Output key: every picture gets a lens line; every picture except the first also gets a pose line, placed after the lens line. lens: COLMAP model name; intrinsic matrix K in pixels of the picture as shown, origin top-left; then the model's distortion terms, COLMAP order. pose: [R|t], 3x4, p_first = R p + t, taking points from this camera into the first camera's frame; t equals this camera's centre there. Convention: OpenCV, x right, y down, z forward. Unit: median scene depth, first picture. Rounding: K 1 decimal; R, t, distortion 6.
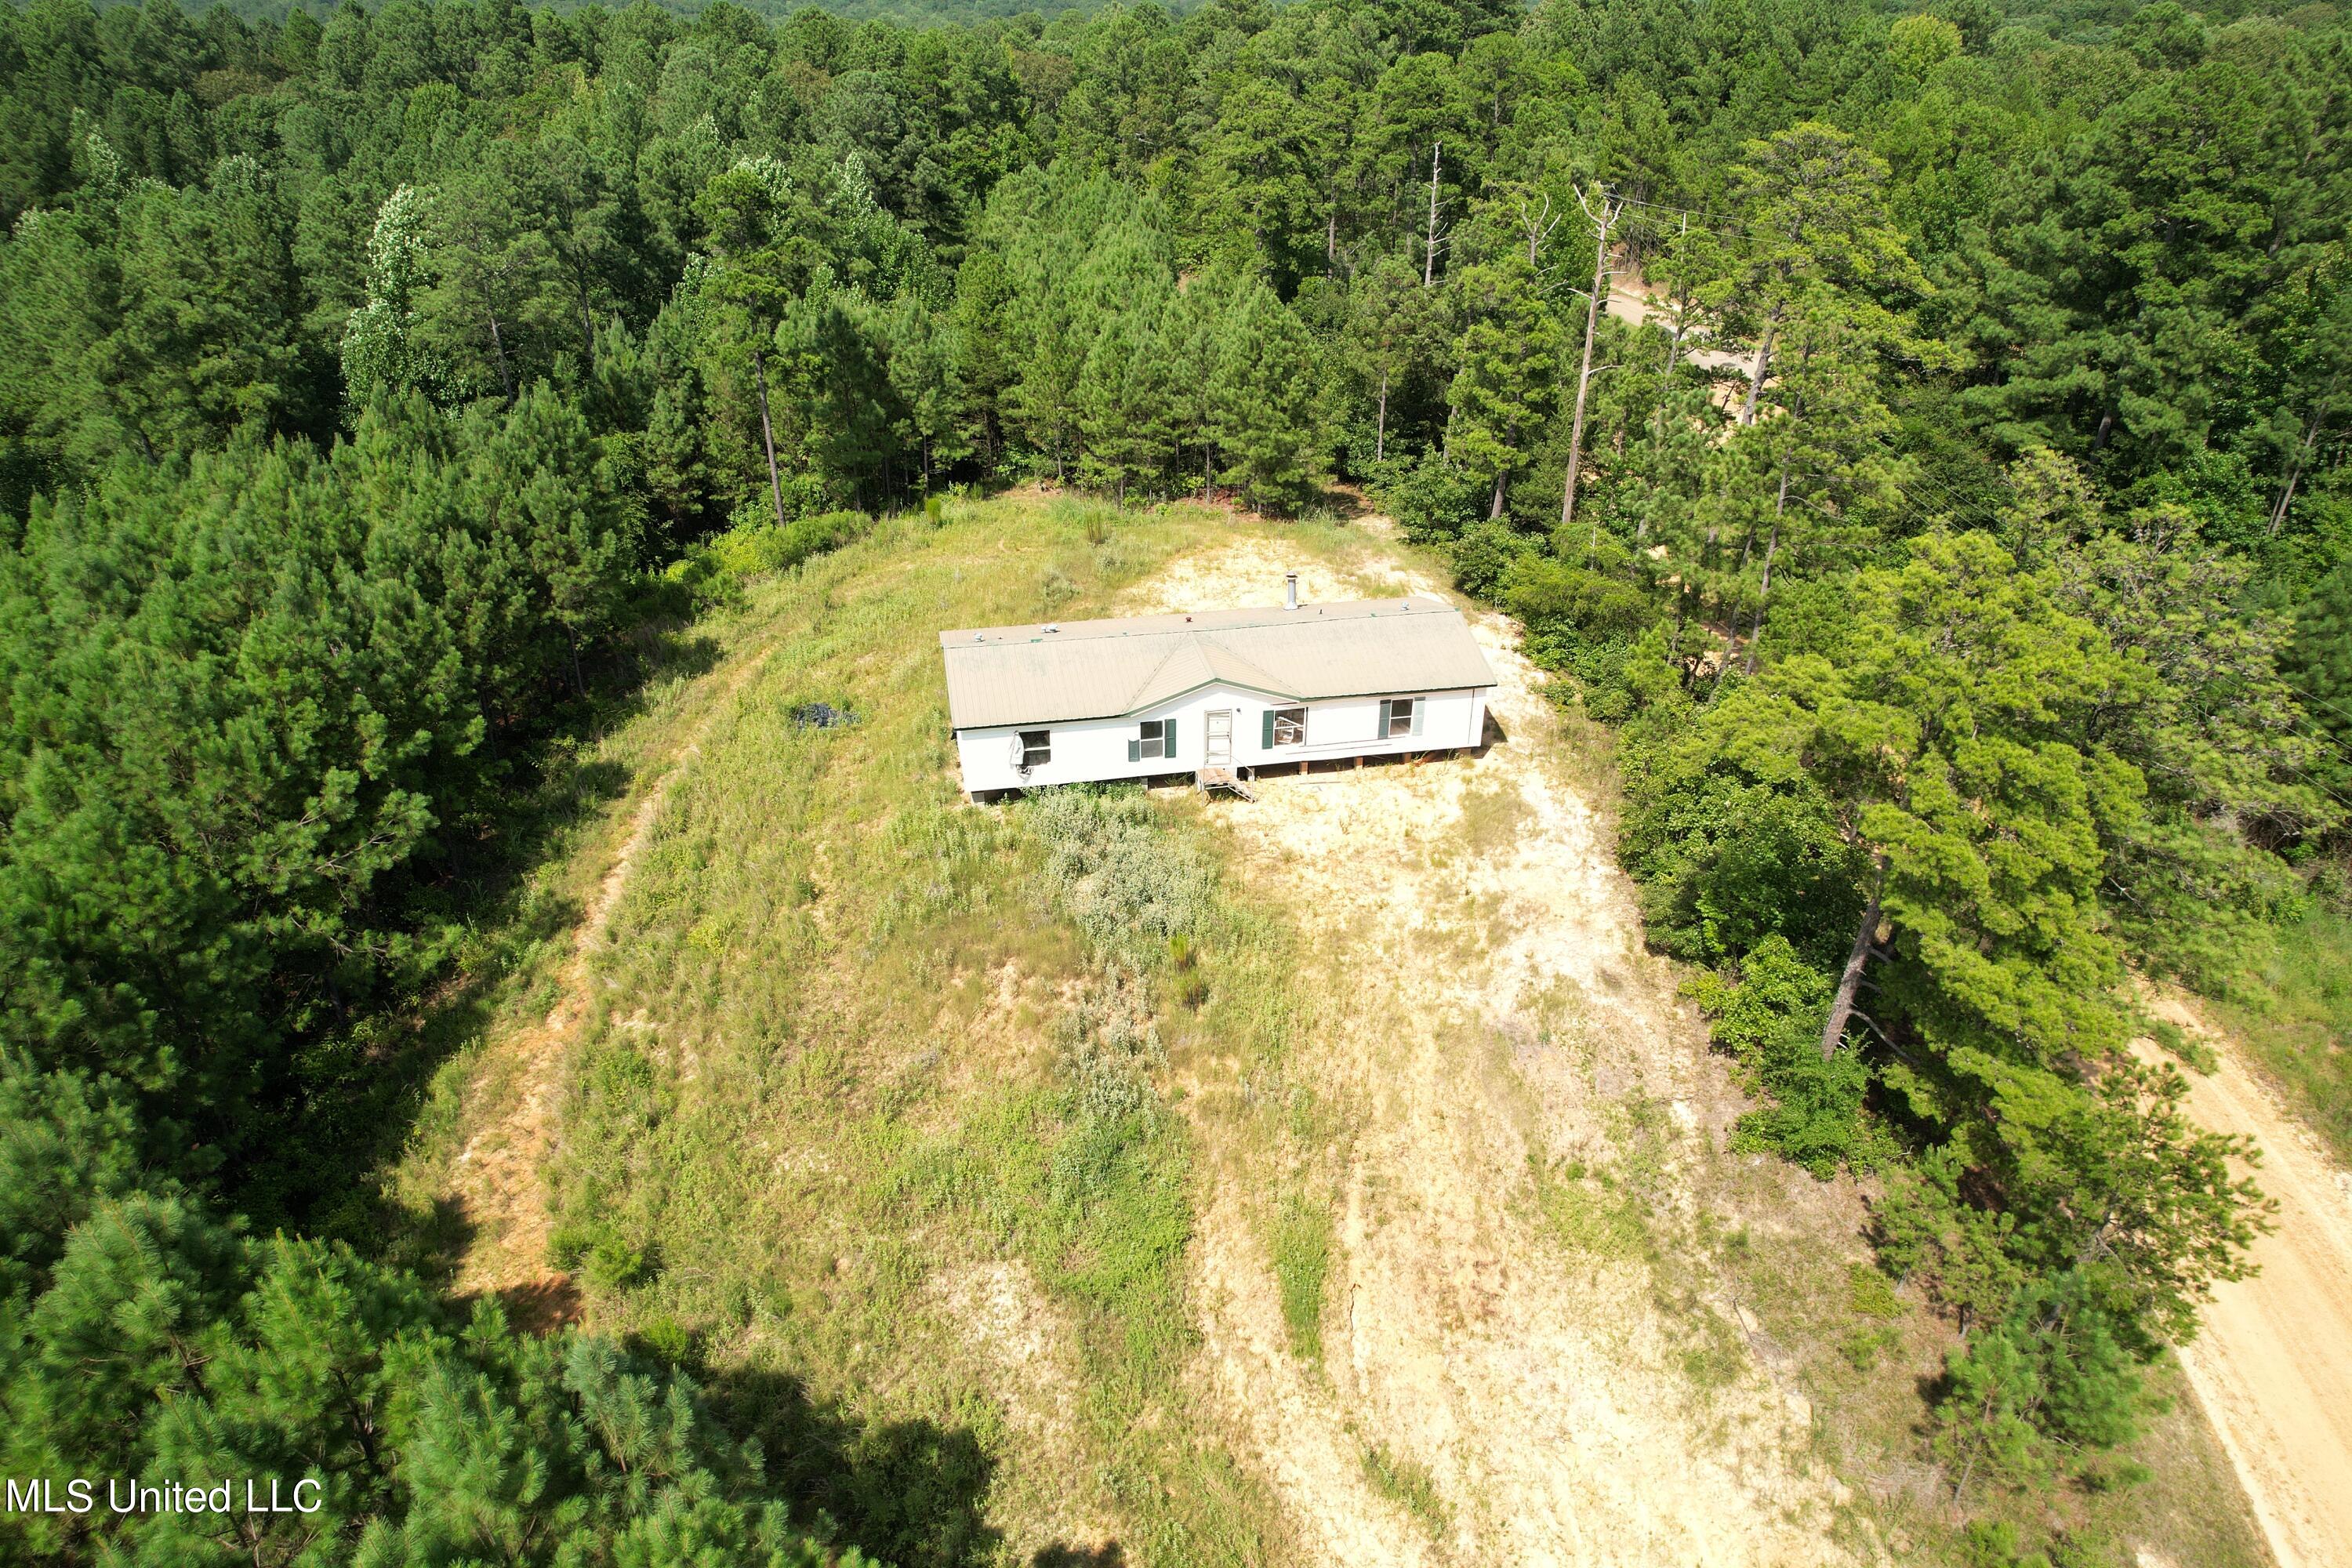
lens RADIAL K [[1508.7, 0, 1183.5], [0, 1508.7, 795.3], [0, 0, 1]] dist [-0.077800, 0.072560]
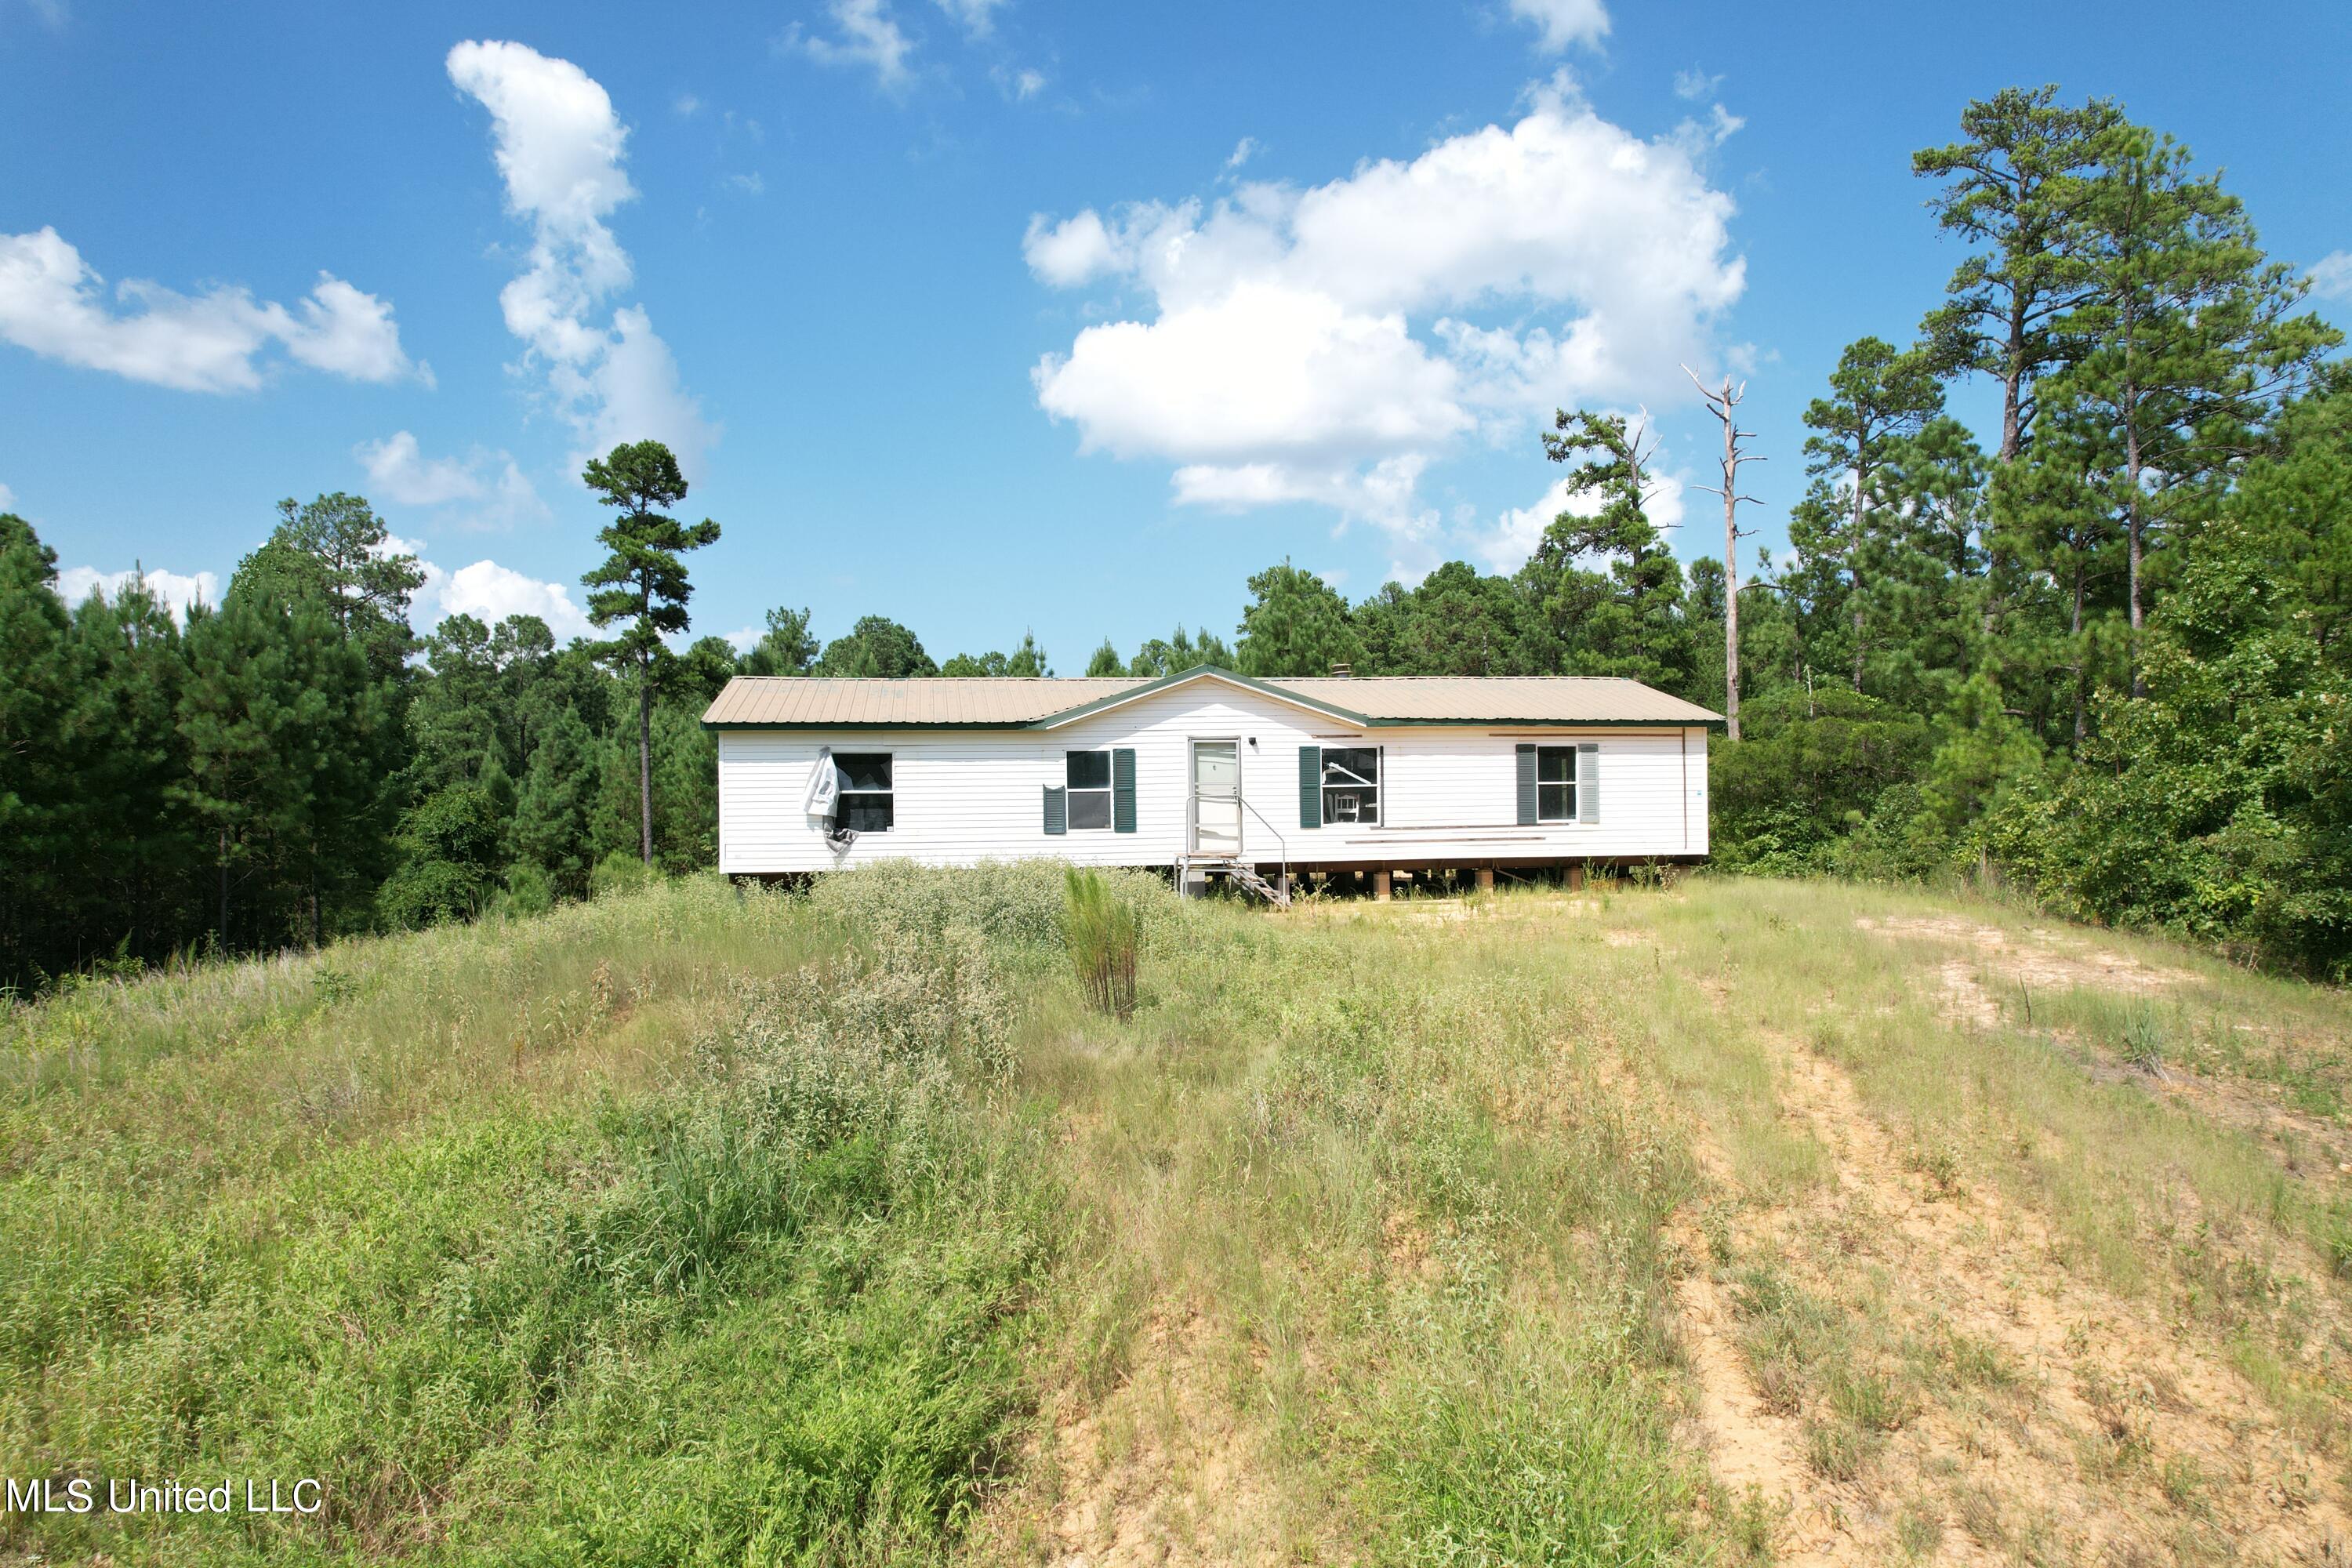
lens RADIAL K [[1508.7, 0, 1183.5], [0, 1508.7, 795.3], [0, 0, 1]] dist [-0.077800, 0.072560]
pose [[0.999285, -0.021344, -0.031201, 0.029576], [0.003156, 0.869566, -0.493806, 0.234015], [0.037671, 0.493354, 0.869012, 0.568595]]
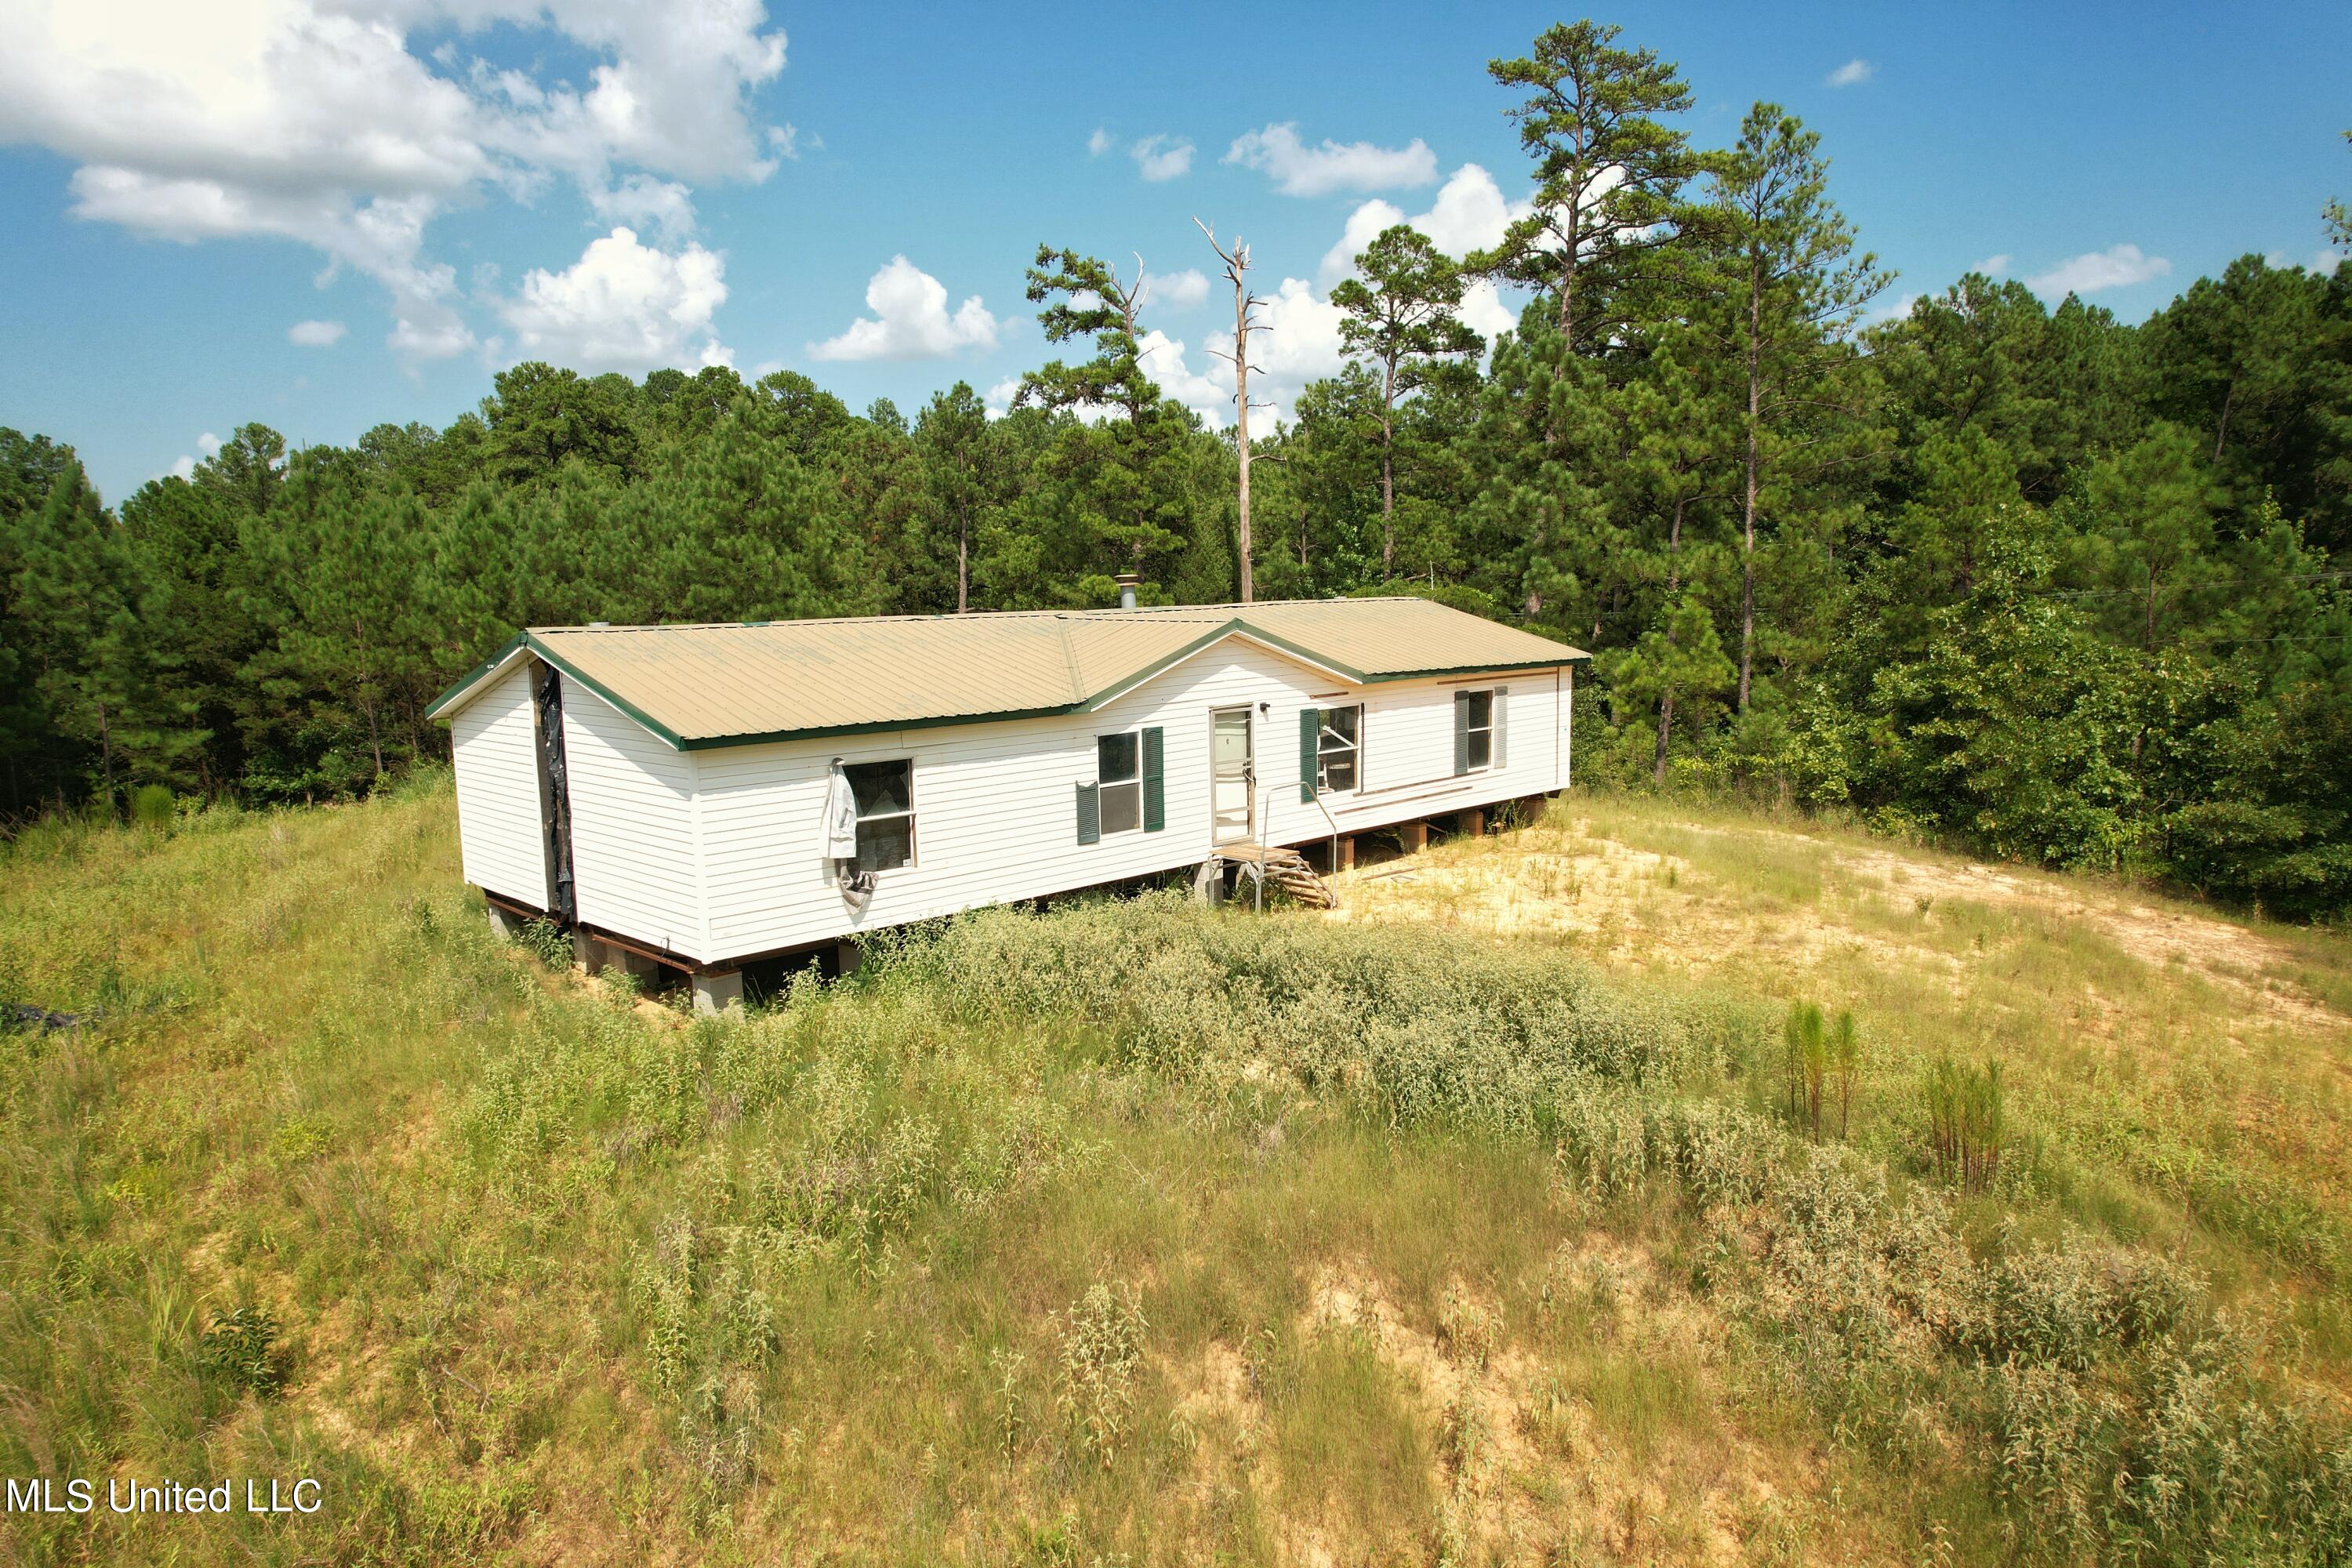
lens RADIAL K [[1508.7, 0, 1183.5], [0, 1508.7, 795.3], [0, 0, 1]] dist [-0.077800, 0.072560]
pose [[0.836074, -0.100116, 0.539404, -0.239464], [0.287855, 0.917051, -0.275966, 0.088852], [-0.467032, 0.385998, 0.795542, 0.692710]]
